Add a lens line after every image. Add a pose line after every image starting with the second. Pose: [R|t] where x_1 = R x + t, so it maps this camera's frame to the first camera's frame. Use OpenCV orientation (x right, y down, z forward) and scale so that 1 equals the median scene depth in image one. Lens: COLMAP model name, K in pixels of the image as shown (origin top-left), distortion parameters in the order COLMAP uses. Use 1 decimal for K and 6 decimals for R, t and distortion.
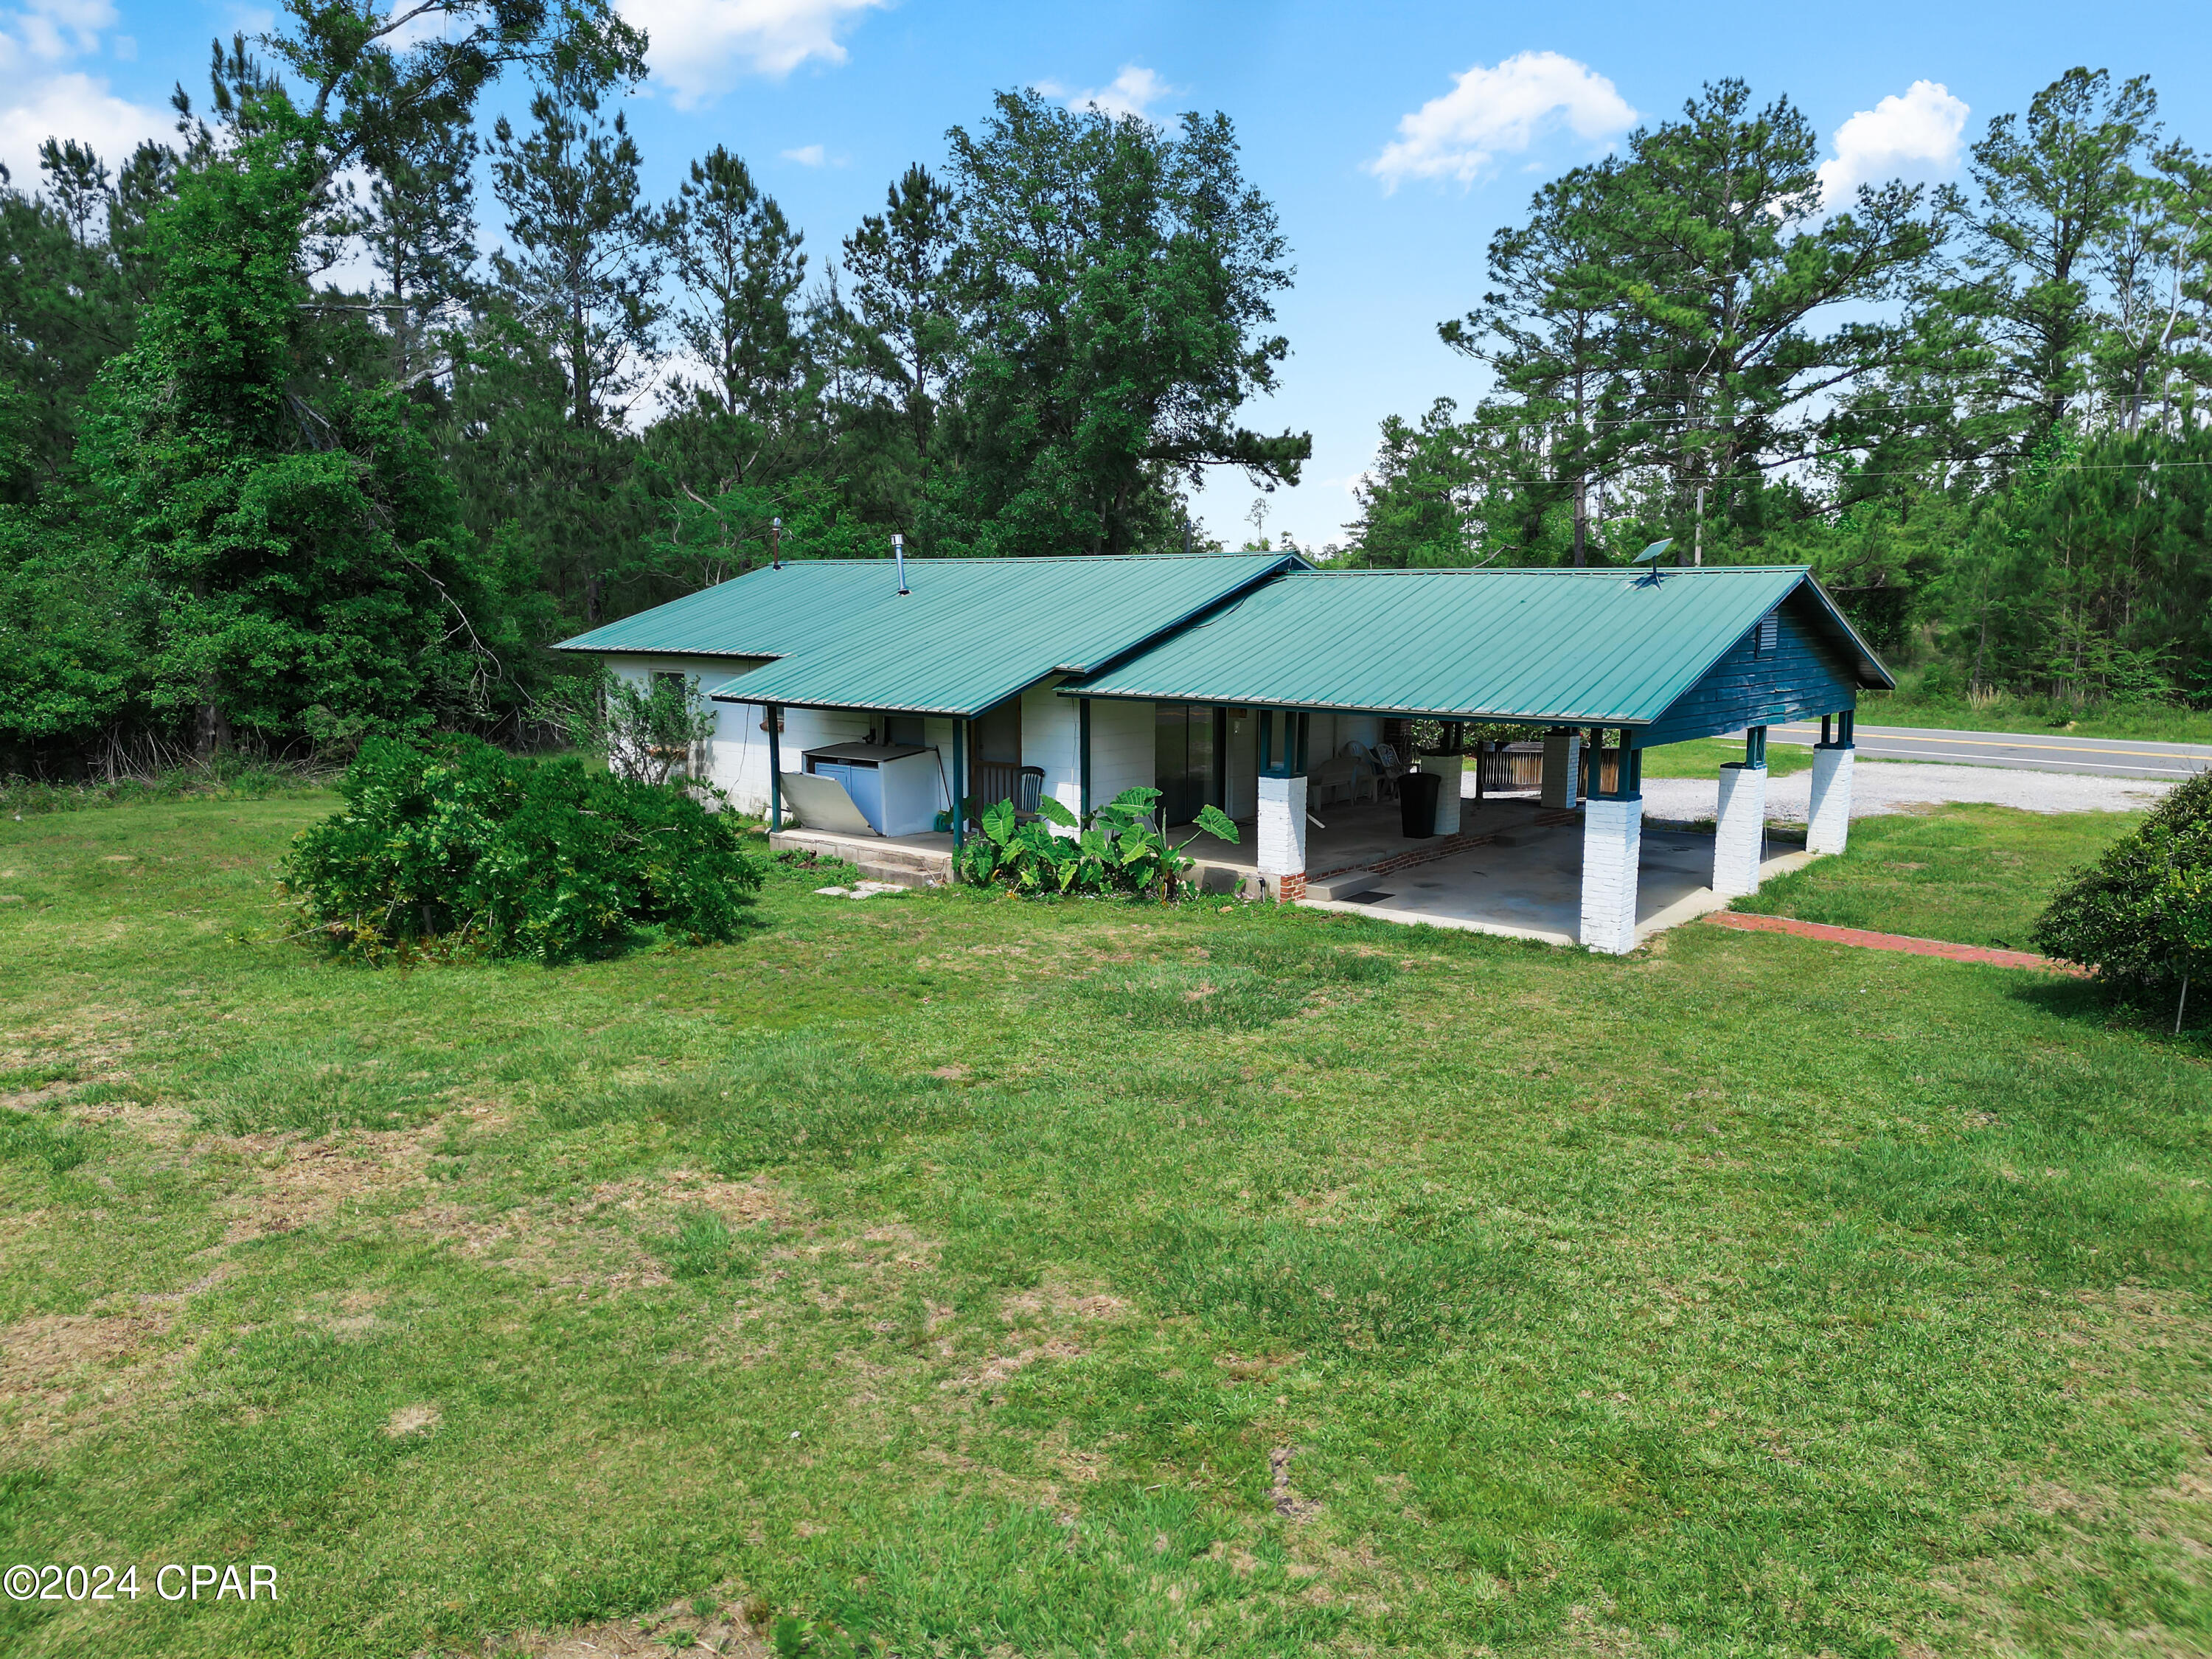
lens RADIAL K [[1543.7, 0, 1096.5], [0, 1543.7, 871.2], [0, 0, 1]] dist [0.039615, -0.010737]
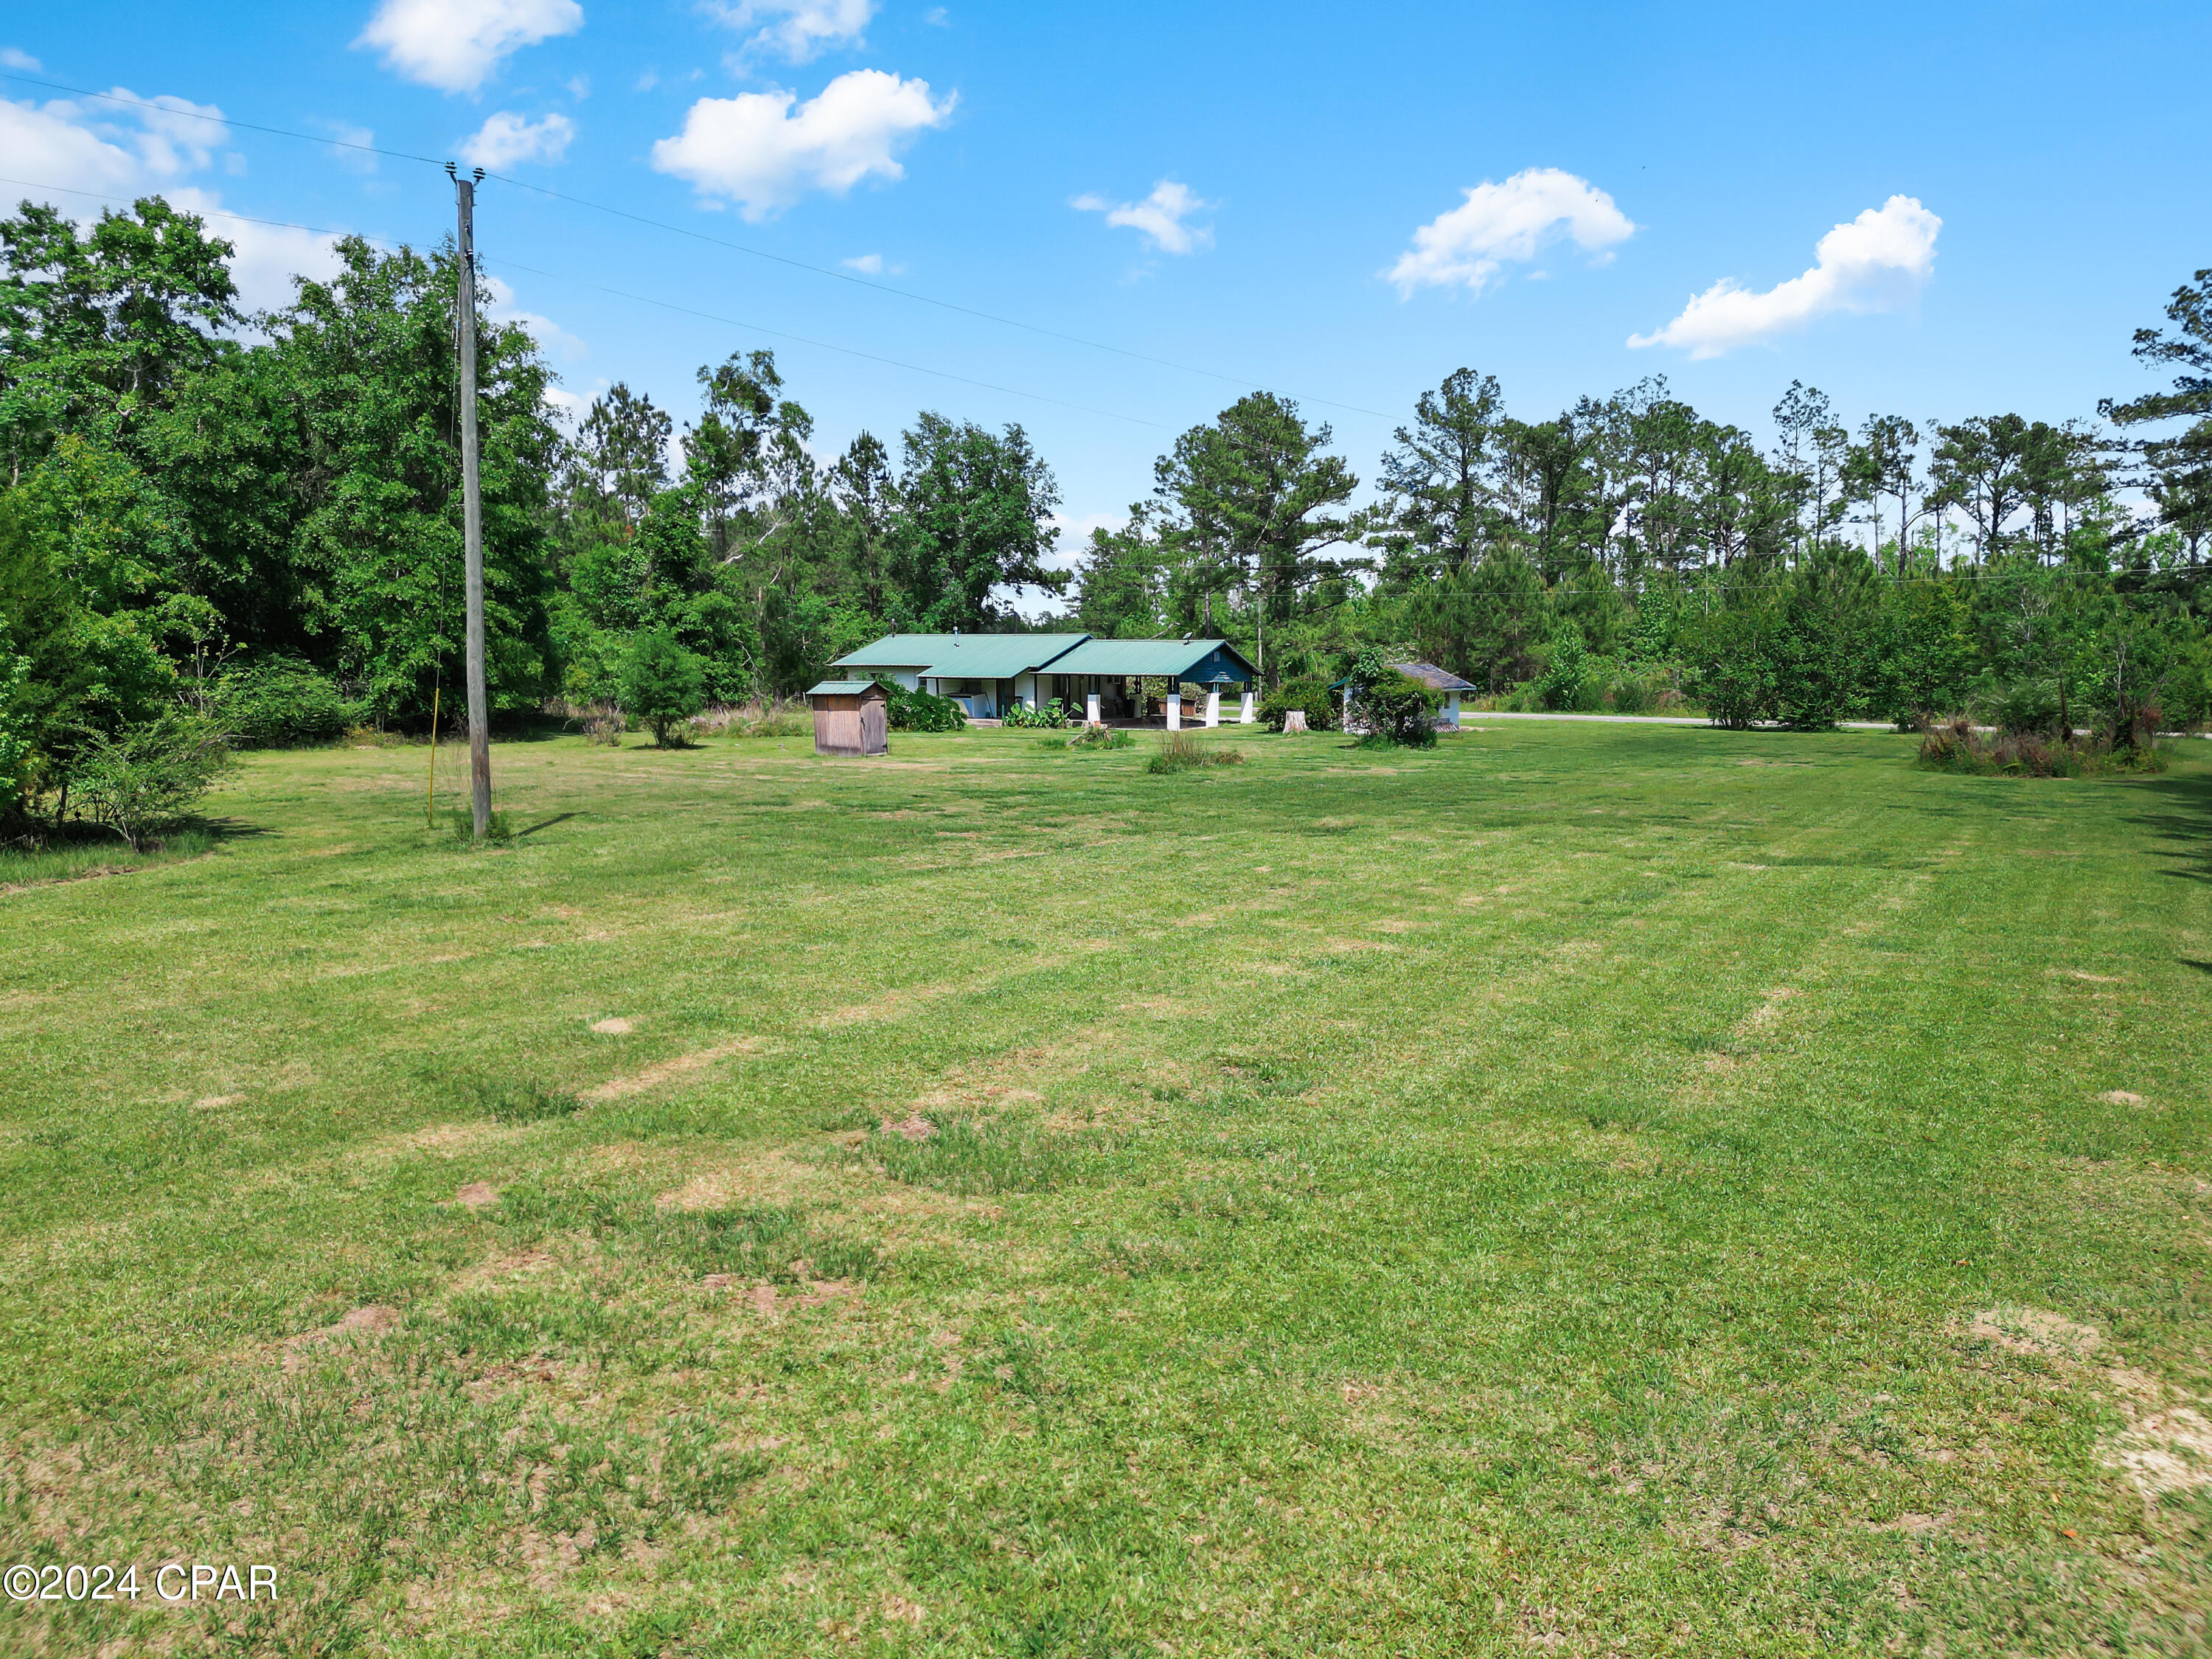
lens RADIAL K [[1543.7, 0, 1111.6], [0, 1543.7, 835.2], [0, 0, 1]] dist [0.039615, -0.010737]
pose [[0.980617, -0.021973, 0.194701, -0.222962], [0.033767, 0.997776, -0.057464, 0.192387], [-0.193005, 0.062924, 0.979178, -1.025876]]
